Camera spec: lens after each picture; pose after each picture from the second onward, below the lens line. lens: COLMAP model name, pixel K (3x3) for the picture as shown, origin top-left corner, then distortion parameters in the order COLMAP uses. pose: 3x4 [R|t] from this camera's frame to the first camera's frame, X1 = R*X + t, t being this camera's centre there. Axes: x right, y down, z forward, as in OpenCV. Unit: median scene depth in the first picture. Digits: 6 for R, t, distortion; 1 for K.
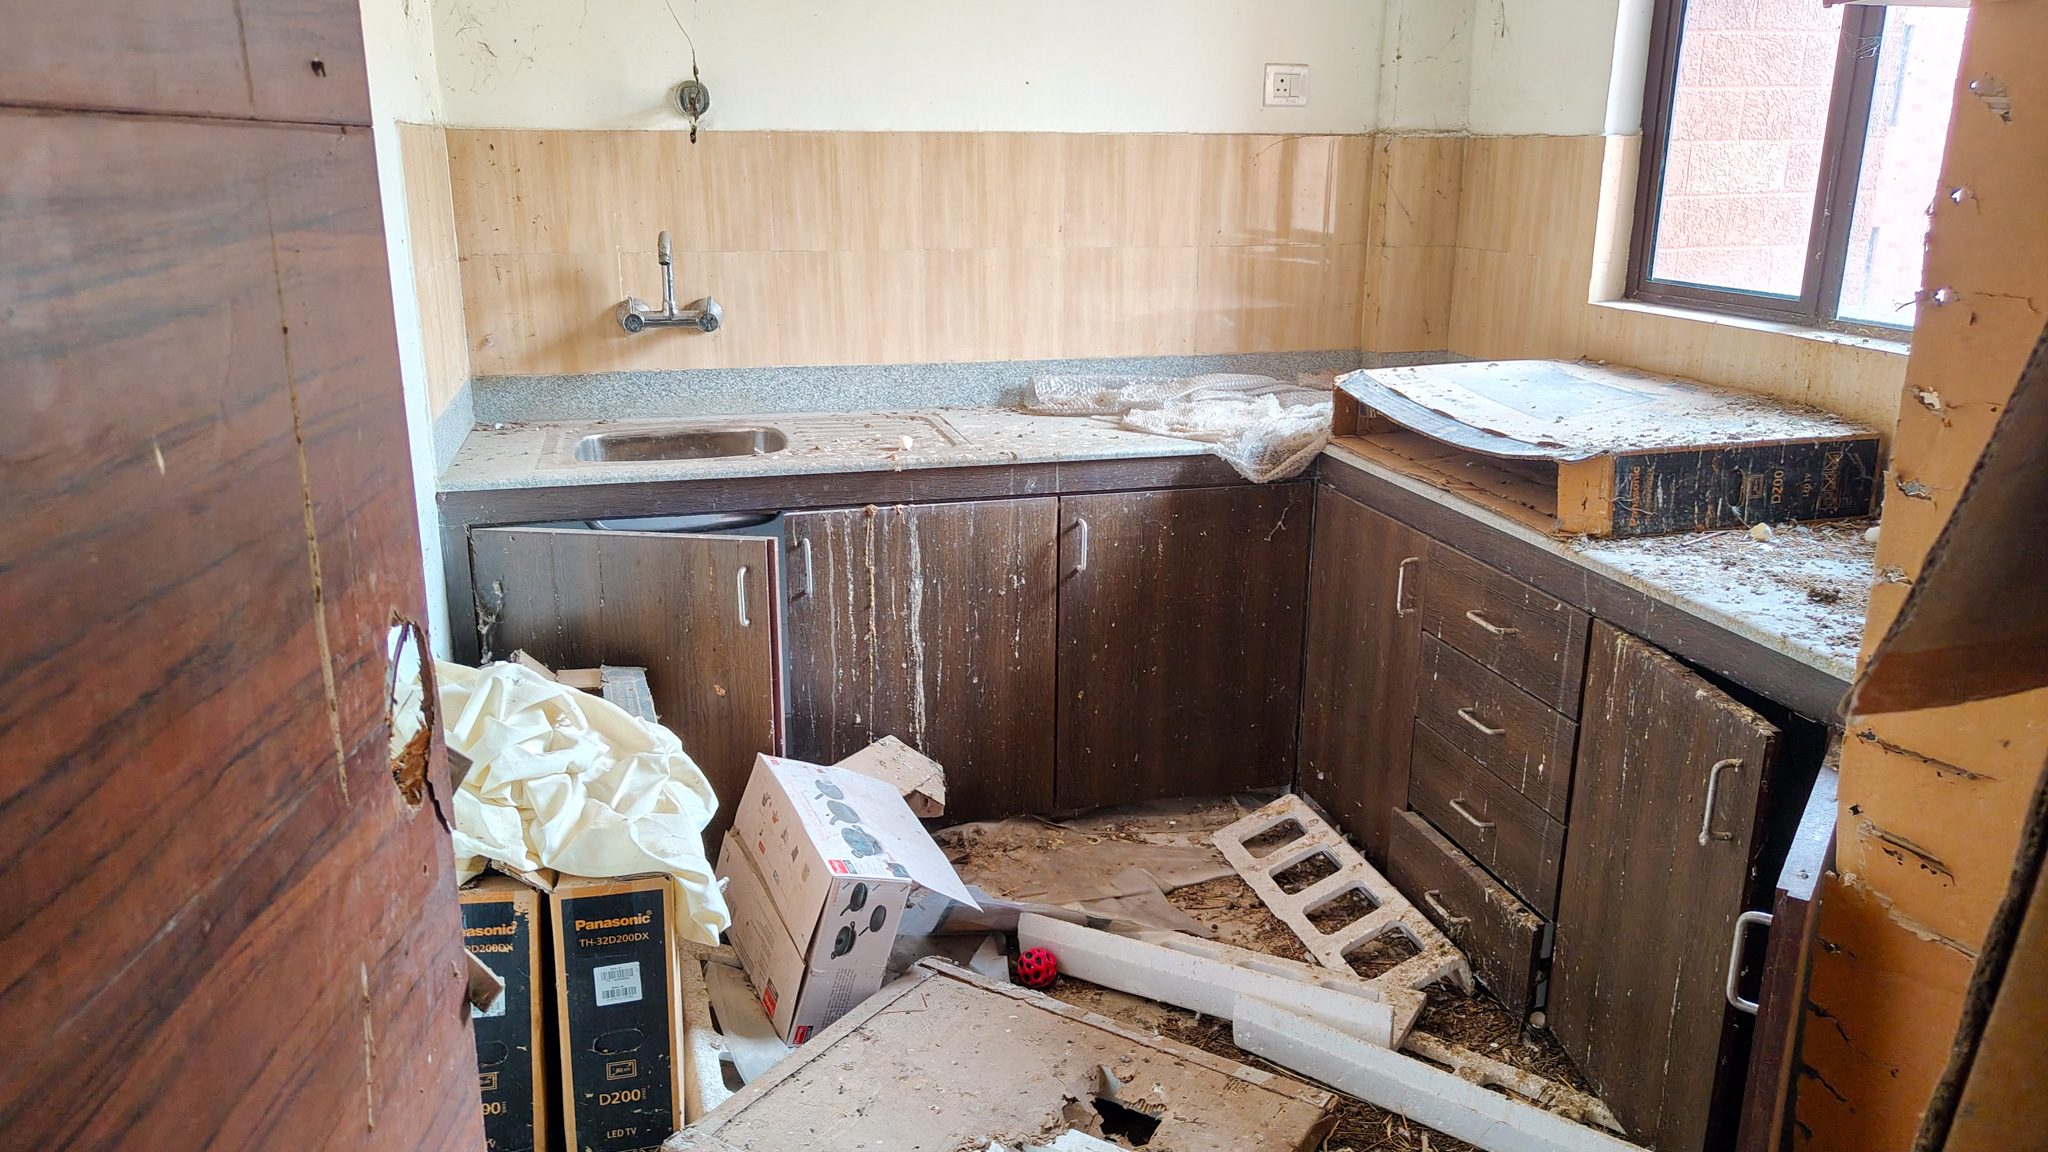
lens RADIAL K [[1446.8, 0, 1020.0], [0, 1446.8, 583.8], [0, 0, 1]] dist [0.014389, -0.010374]
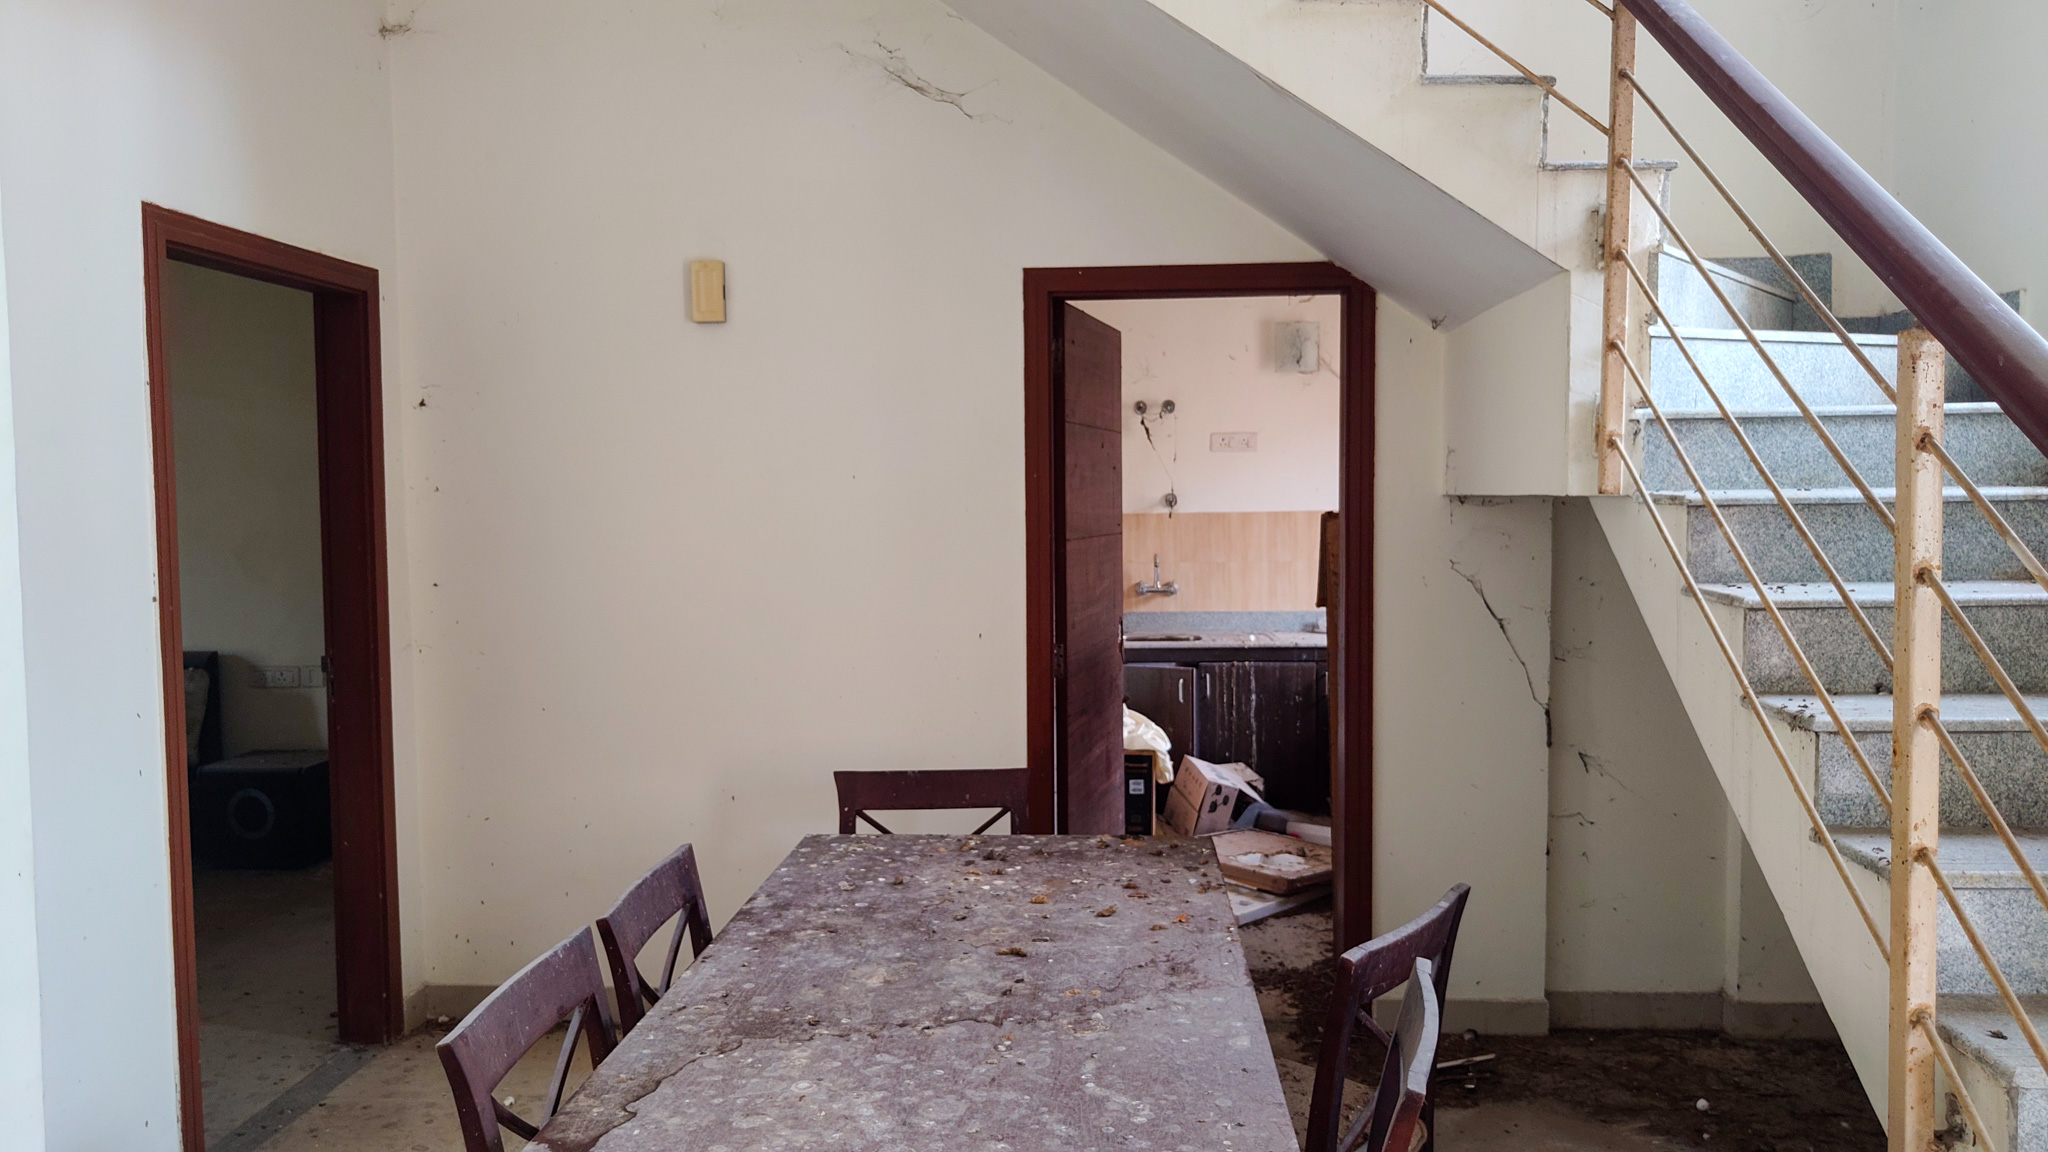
lens RADIAL K [[1446.8, 0, 1023.6], [0, 1446.8, 572.9], [0, 0, 1]] dist [0.014389, -0.010374]
pose [[0.954289, 0.002022, -0.298878, 0.276873], [-0.069405, 0.974142, -0.215014, 0.338101], [0.290715, 0.225929, 0.929753, -1.364950]]
